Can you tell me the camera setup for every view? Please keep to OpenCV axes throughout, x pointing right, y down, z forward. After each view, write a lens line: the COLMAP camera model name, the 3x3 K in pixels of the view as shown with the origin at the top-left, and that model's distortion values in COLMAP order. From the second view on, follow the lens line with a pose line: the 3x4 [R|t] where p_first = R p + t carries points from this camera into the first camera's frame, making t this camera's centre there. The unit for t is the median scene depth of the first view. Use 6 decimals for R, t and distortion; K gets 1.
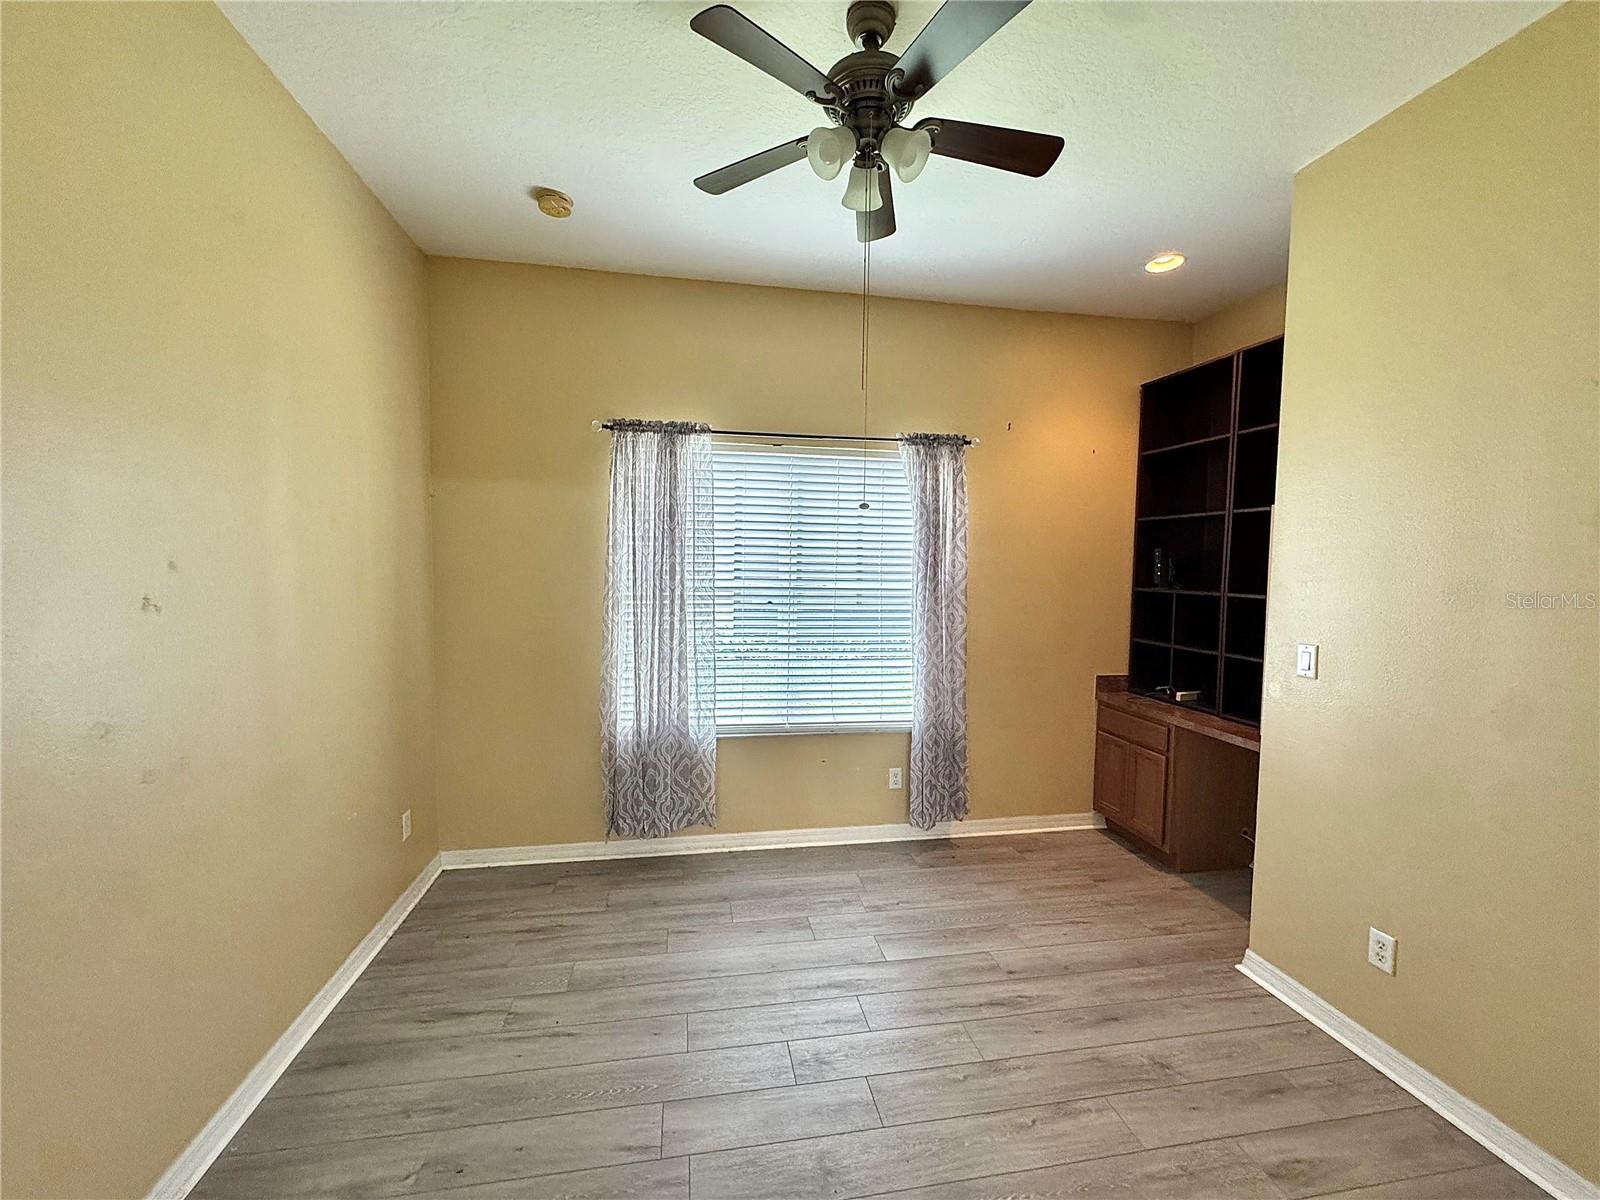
lens RADIAL K [[645.1, 0, 800.0], [0, 645.1, 600.0], [0, 0, 1]] dist [0.000408, 0.000136]
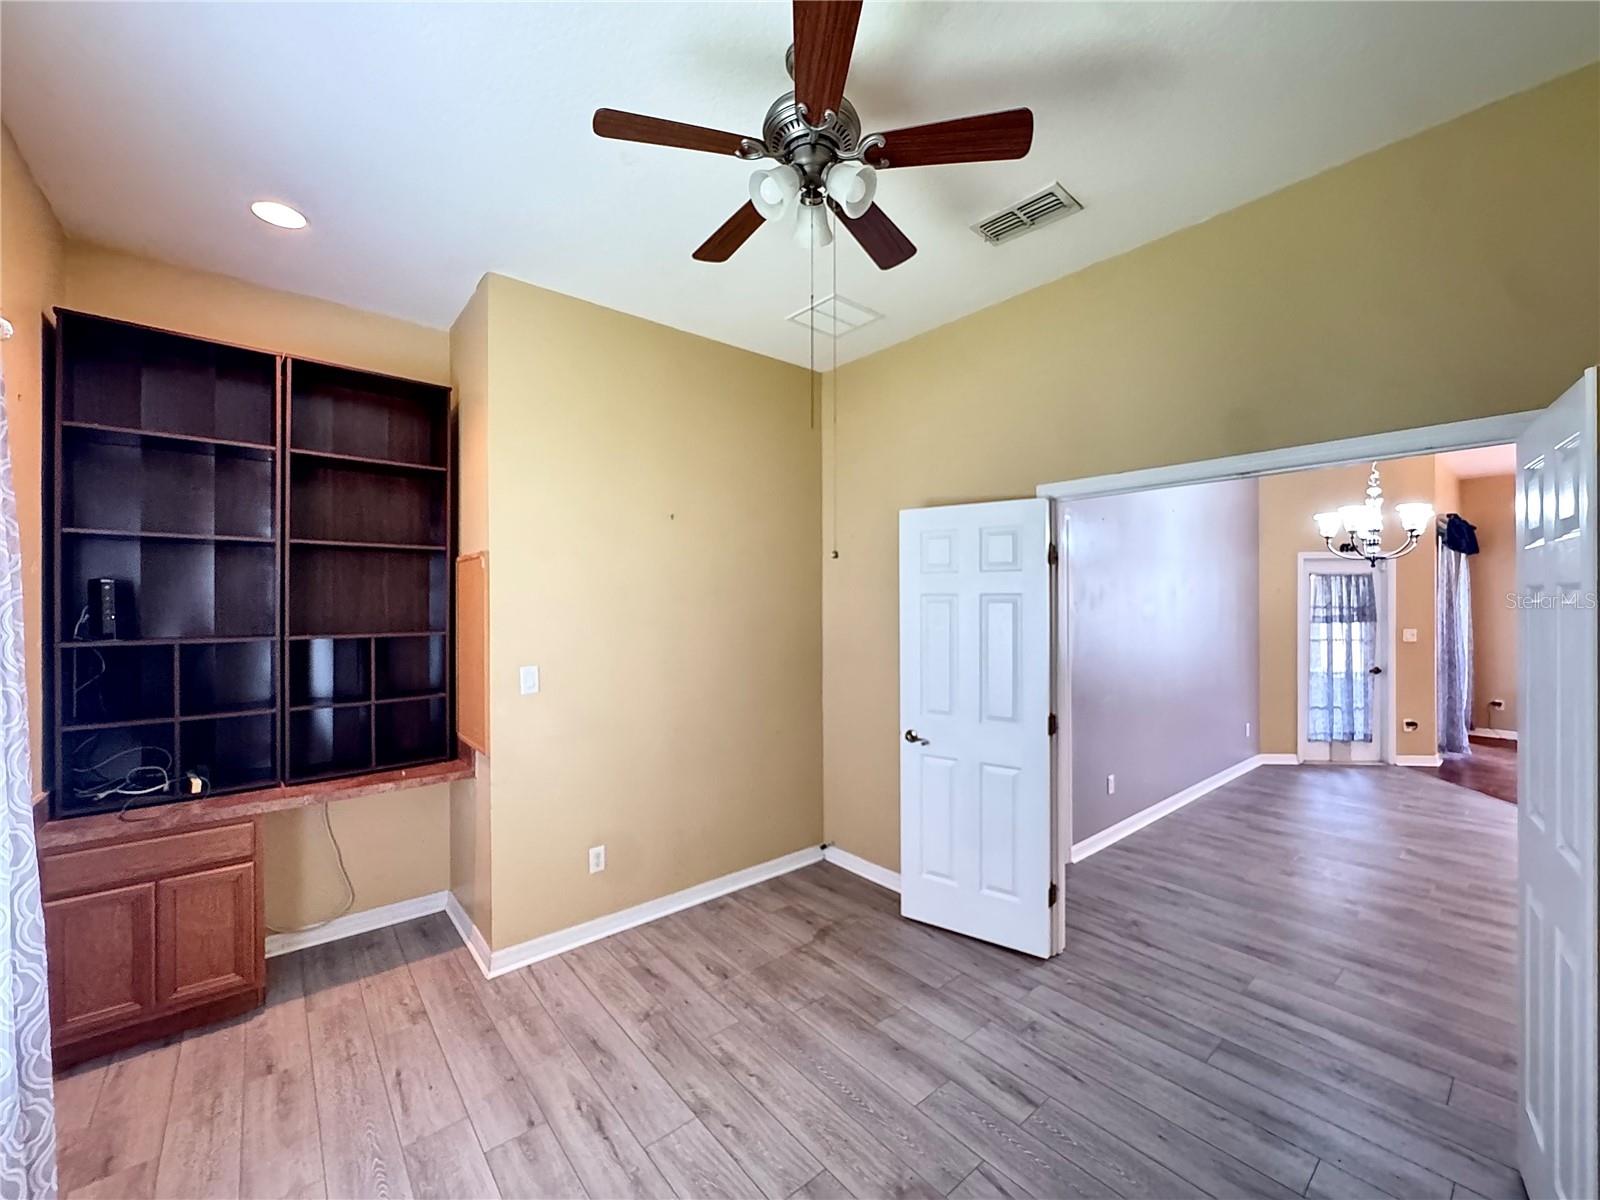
lens RADIAL K [[640.7, 0, 797.5], [0, 640.7, 600.4], [0, 0, 1]] dist [-0.000954, 0.000114]
pose [[-0.492028, -0.012896, 0.870484, -0.502727], [0.041183, 0.998426, 0.038070, -0.078927], [-0.869605, 0.054581, -0.490722, 1.053068]]
